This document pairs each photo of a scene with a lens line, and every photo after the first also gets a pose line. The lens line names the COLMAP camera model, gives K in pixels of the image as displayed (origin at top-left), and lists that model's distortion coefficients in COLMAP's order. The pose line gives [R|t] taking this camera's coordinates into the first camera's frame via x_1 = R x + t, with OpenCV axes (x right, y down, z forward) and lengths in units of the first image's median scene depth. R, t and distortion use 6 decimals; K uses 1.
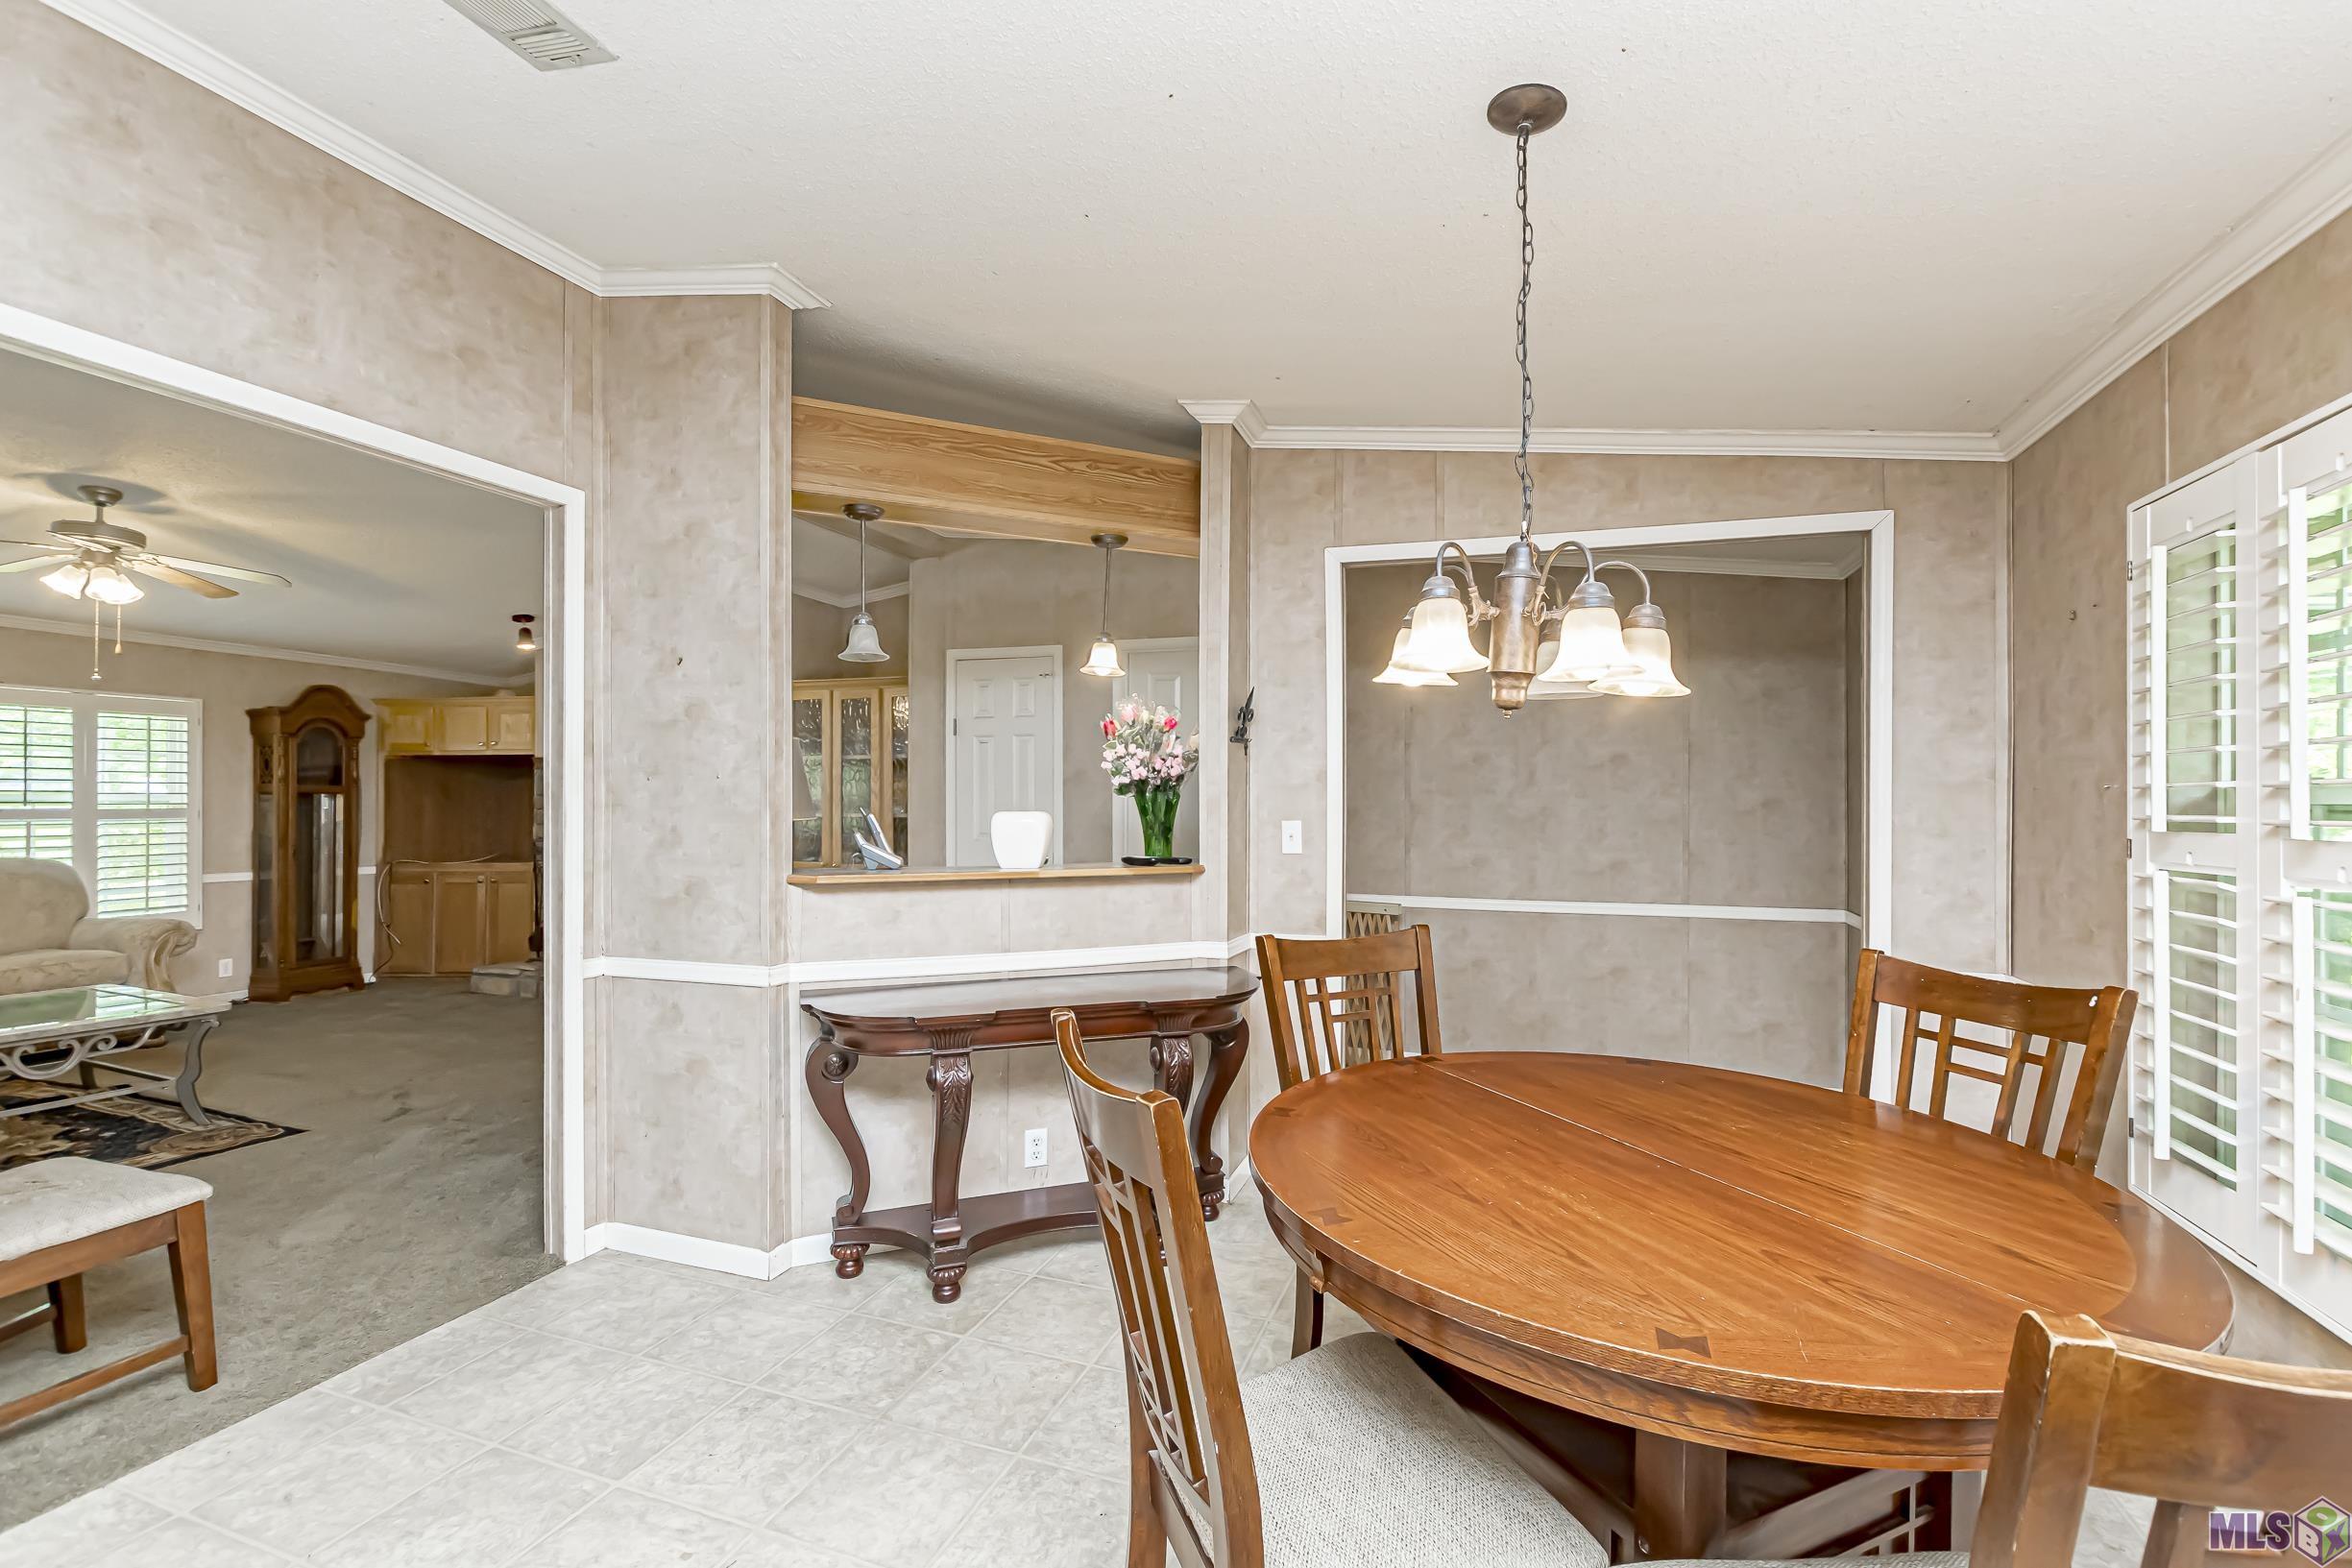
lens RADIAL K [[1015.8, 0, 1139.0], [0, 1015.8, 791.9], [0, 0, 1]] dist [0.003259, 0.000245]
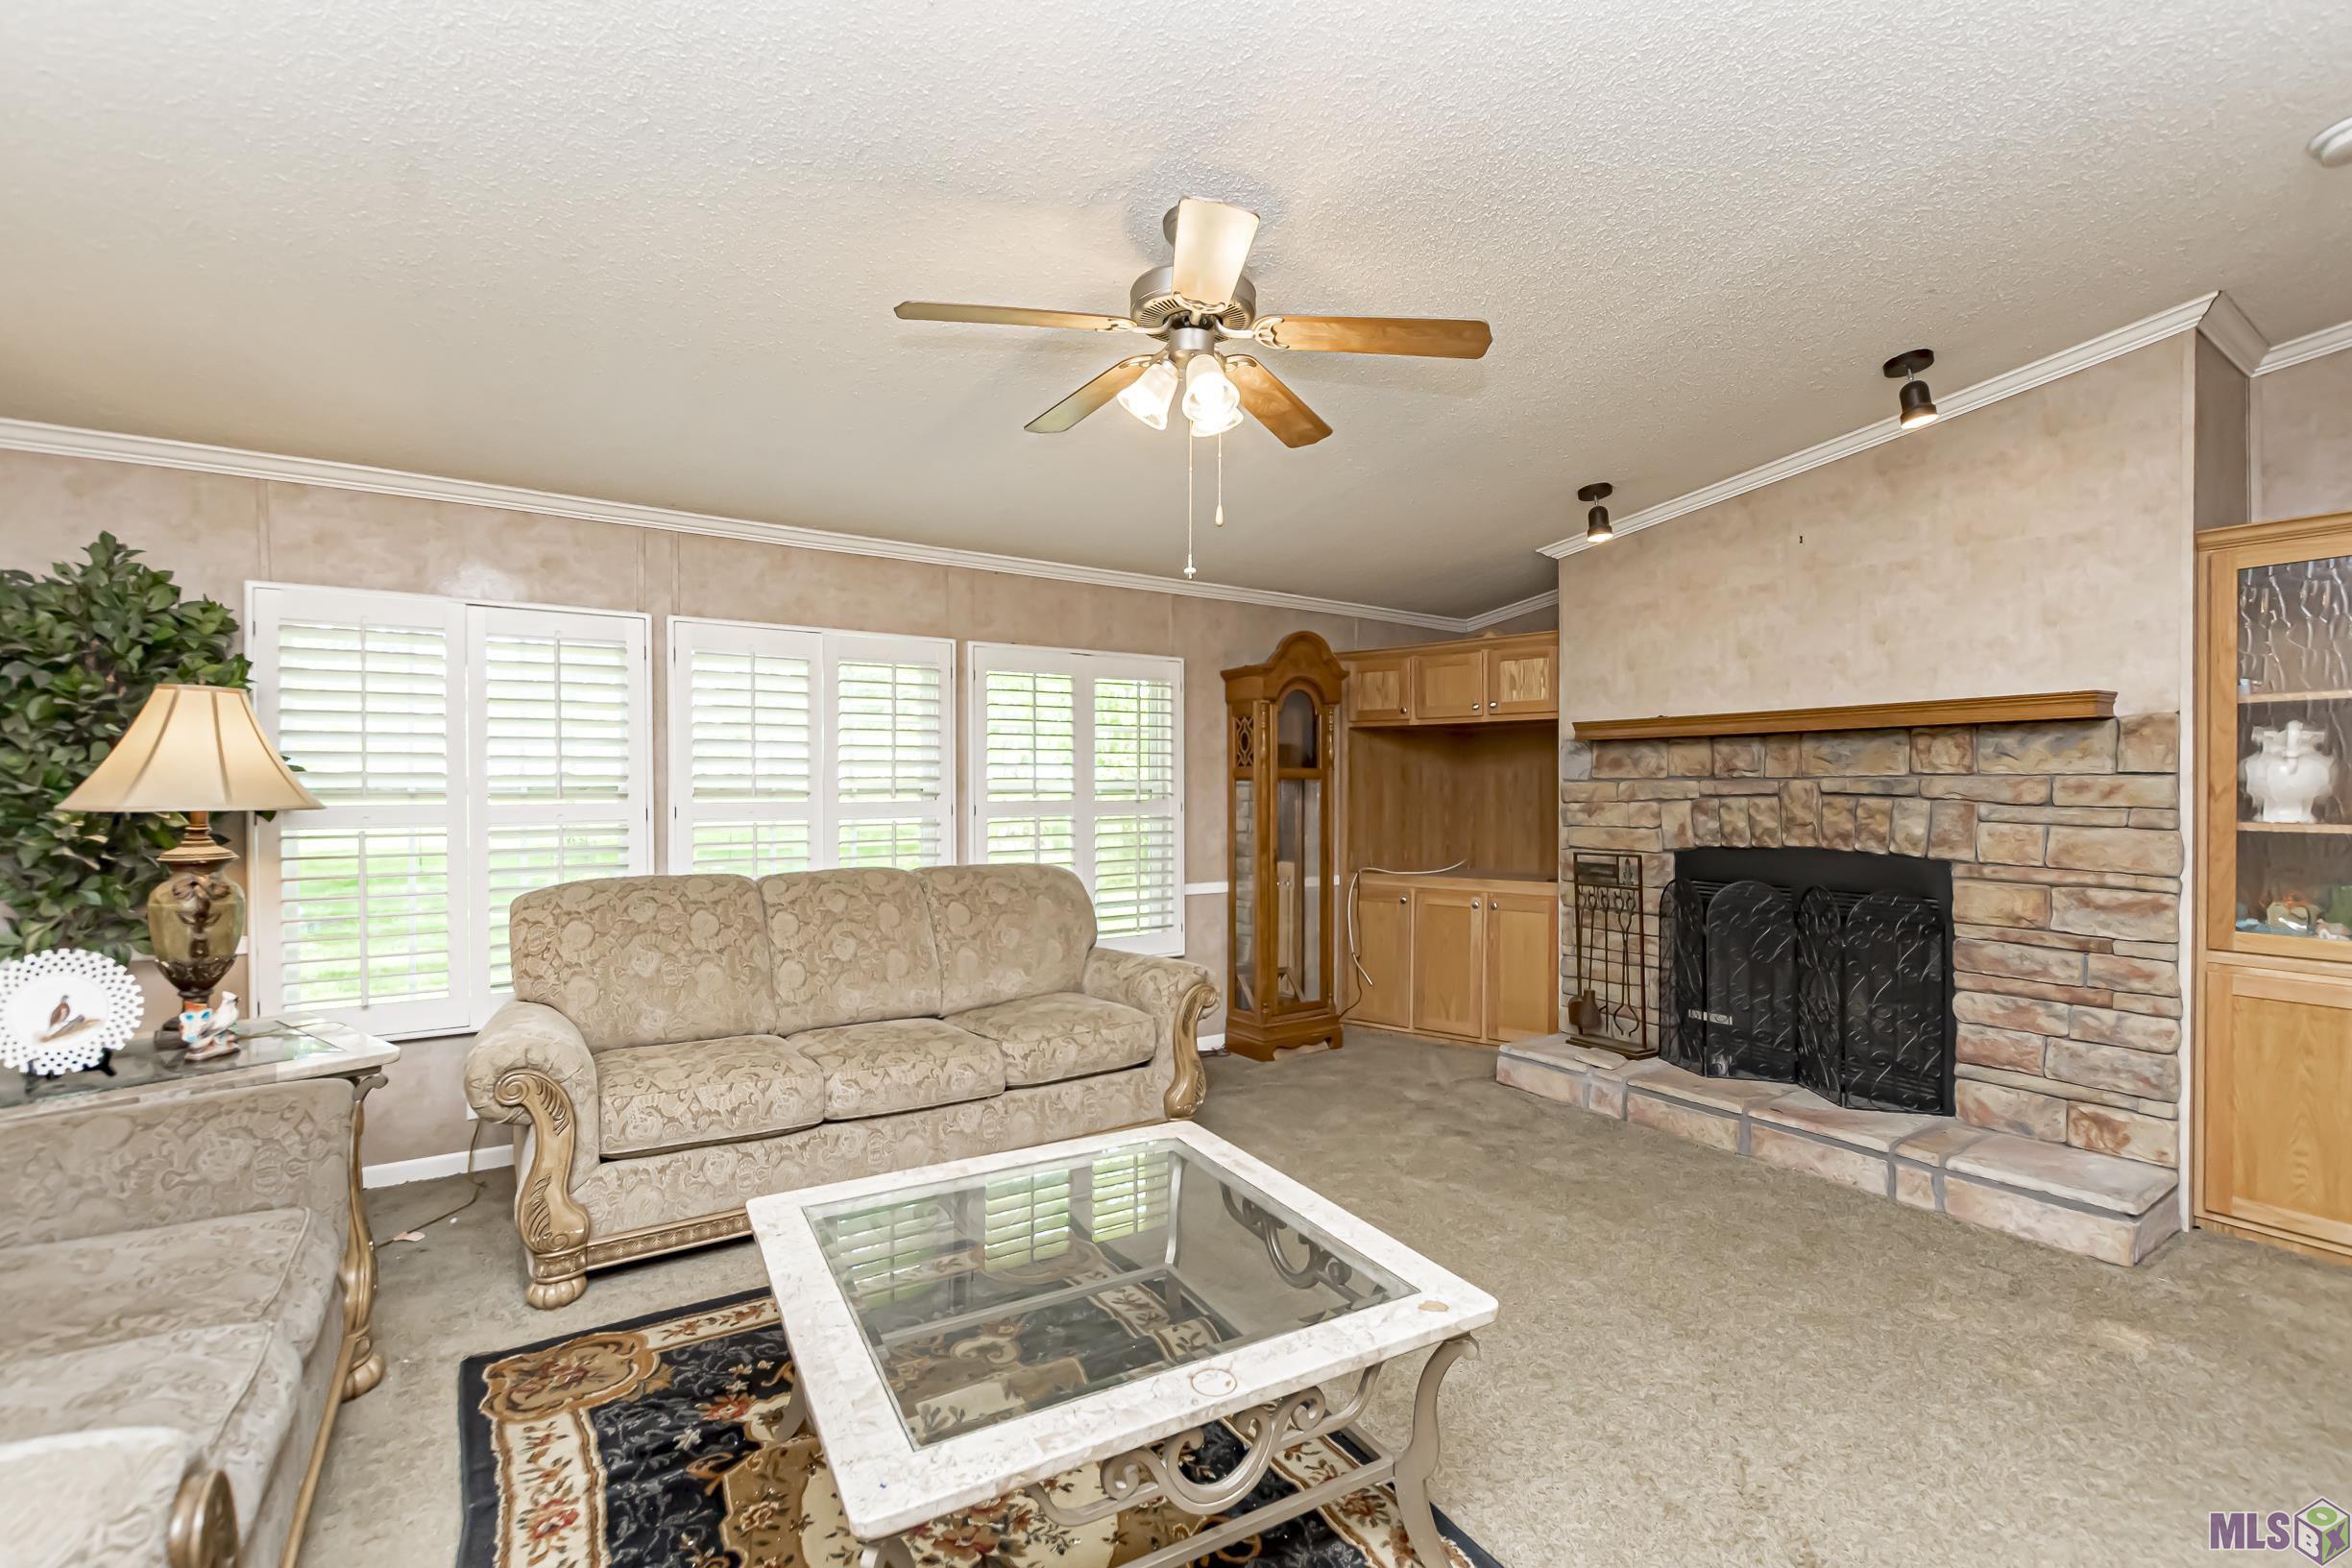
lens RADIAL K [[1037.6, 0, 1176.0], [0, 1037.6, 784.0], [0, 0, 1]] dist [-0.002539, -0.000381]
pose [[0.808209, 0.004510, -0.588878, -0.943646], [0.004378, 0.999897, 0.013667, -0.012218], [0.588879, -0.013624, 0.808106, 0.739784]]
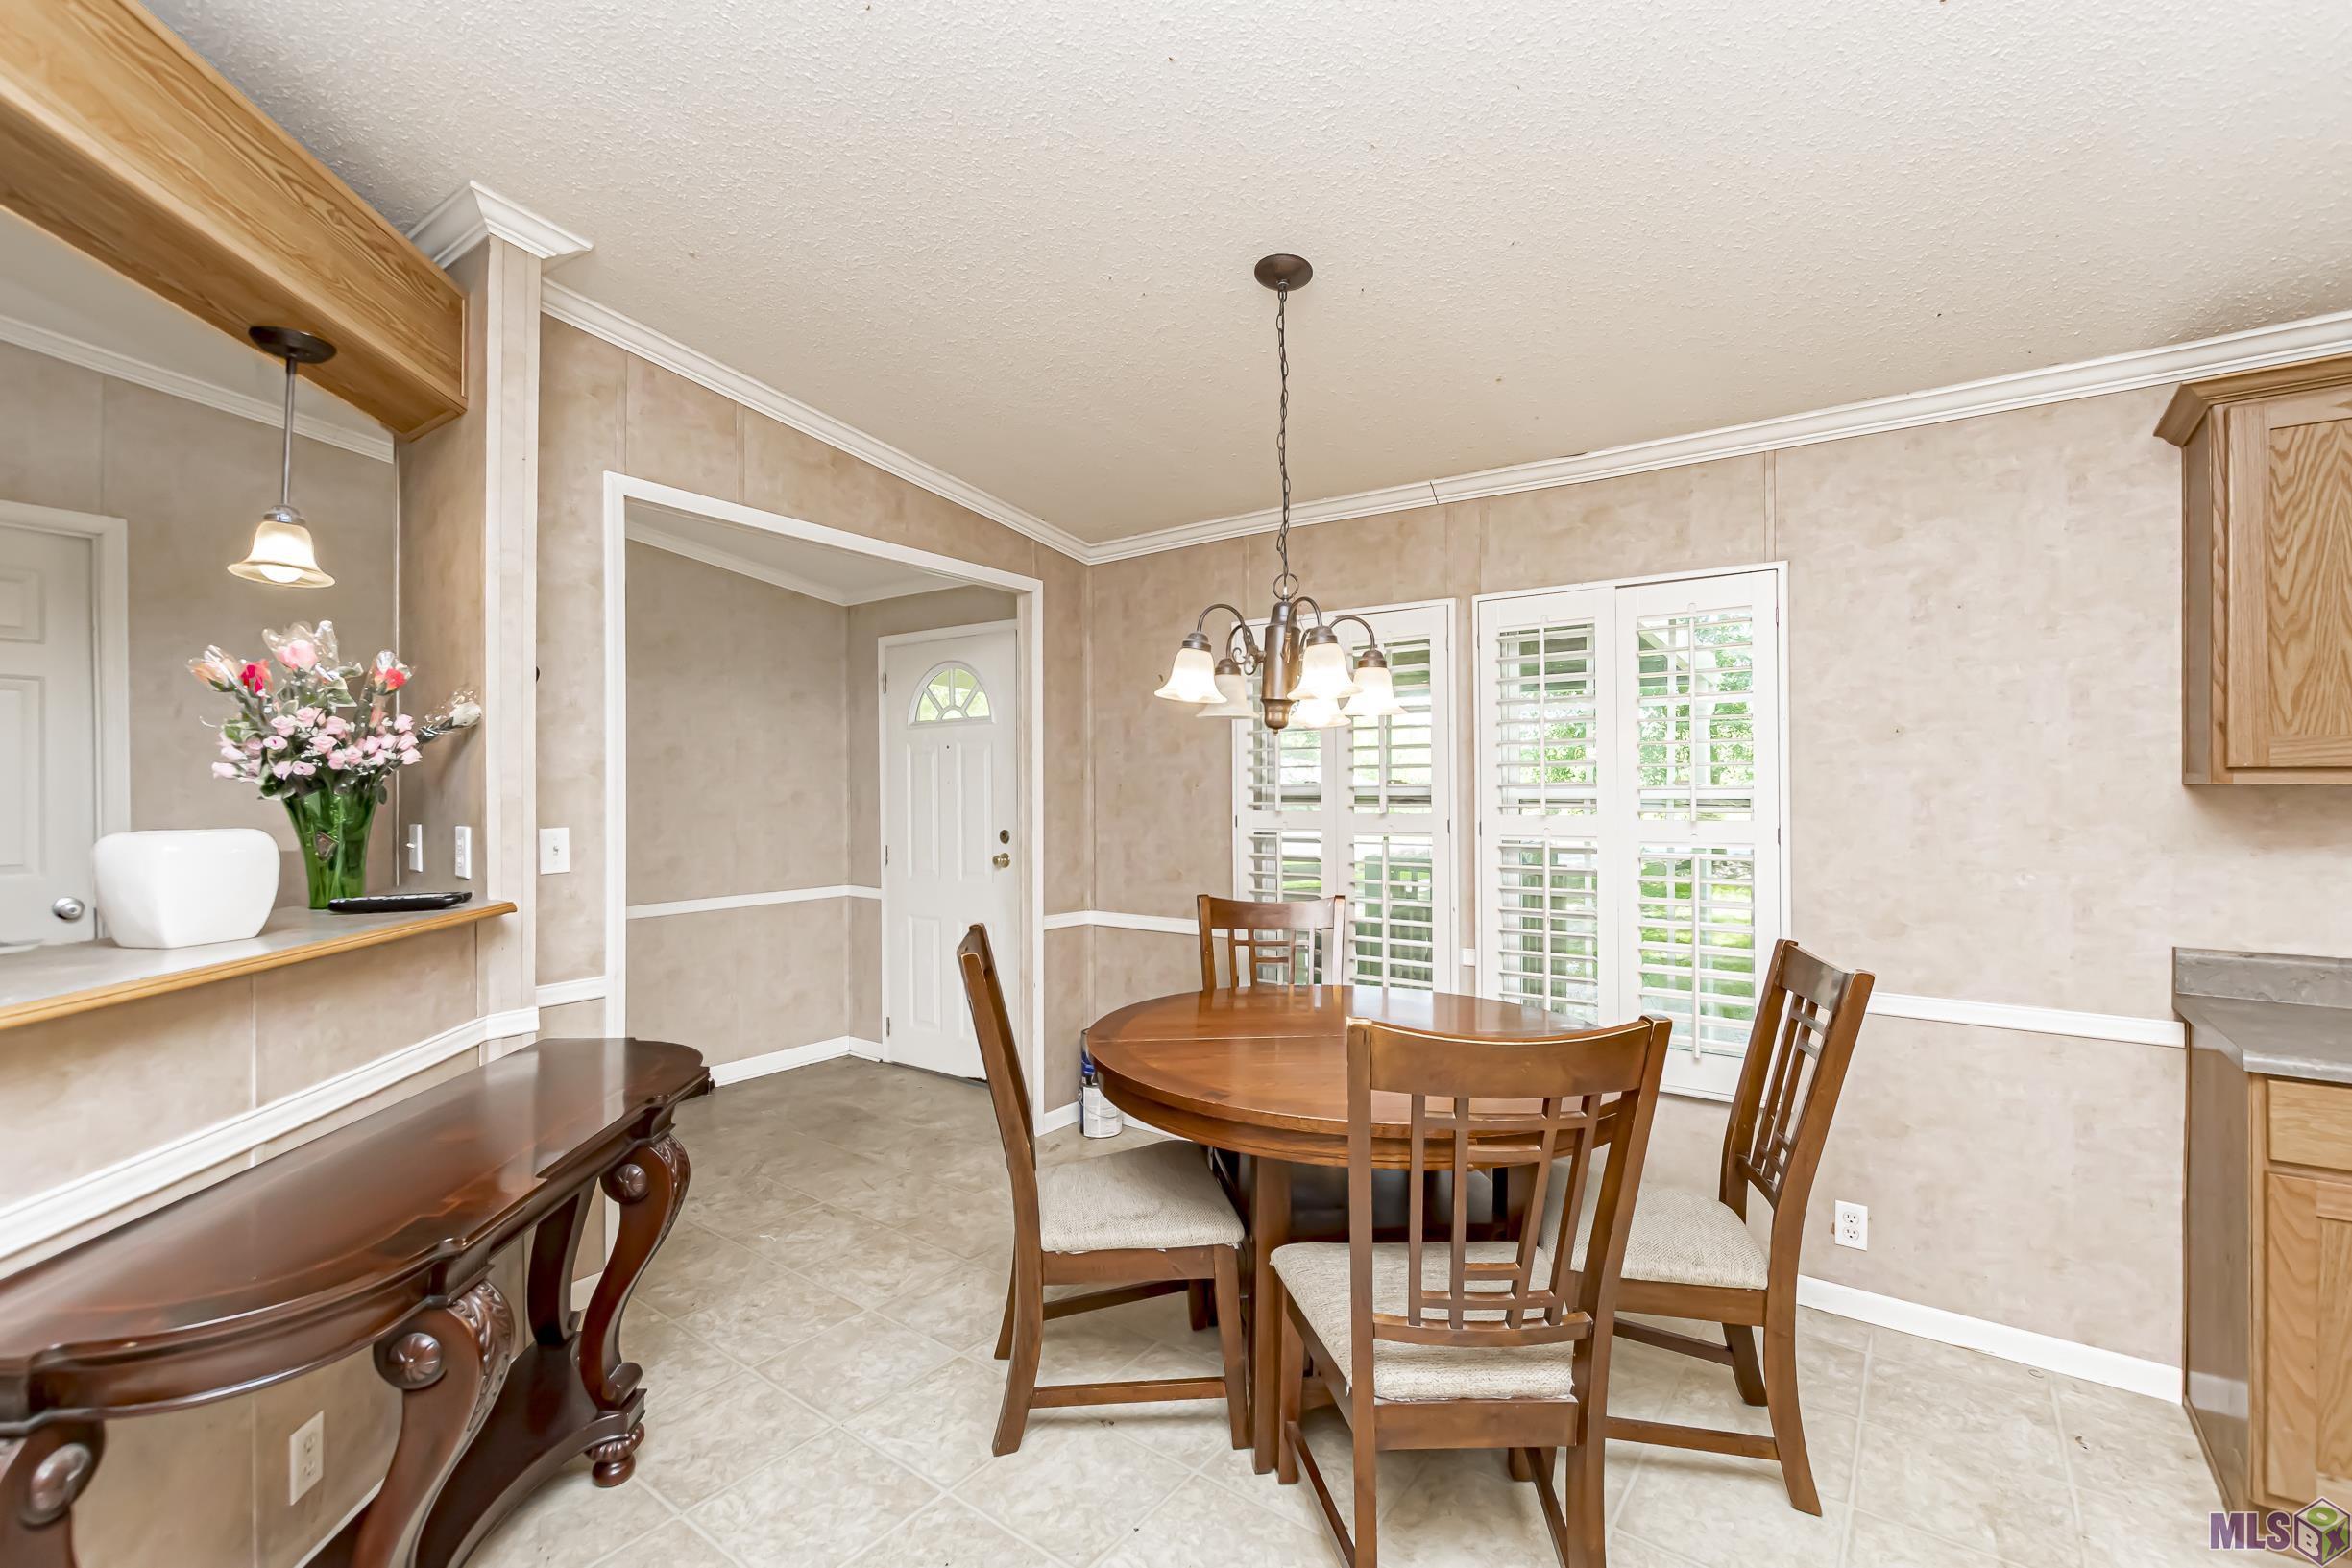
lens RADIAL K [[1037.6, 0, 1176.0], [0, 1037.6, 784.0], [0, 0, 1]] dist [-0.002539, -0.000381]
pose [[0.265531, 0.000527, 0.964102, -0.452113], [-0.004348, 0.999990, 0.000651, -0.005751], [-0.964092, -0.004365, 0.265531, 0.372502]]
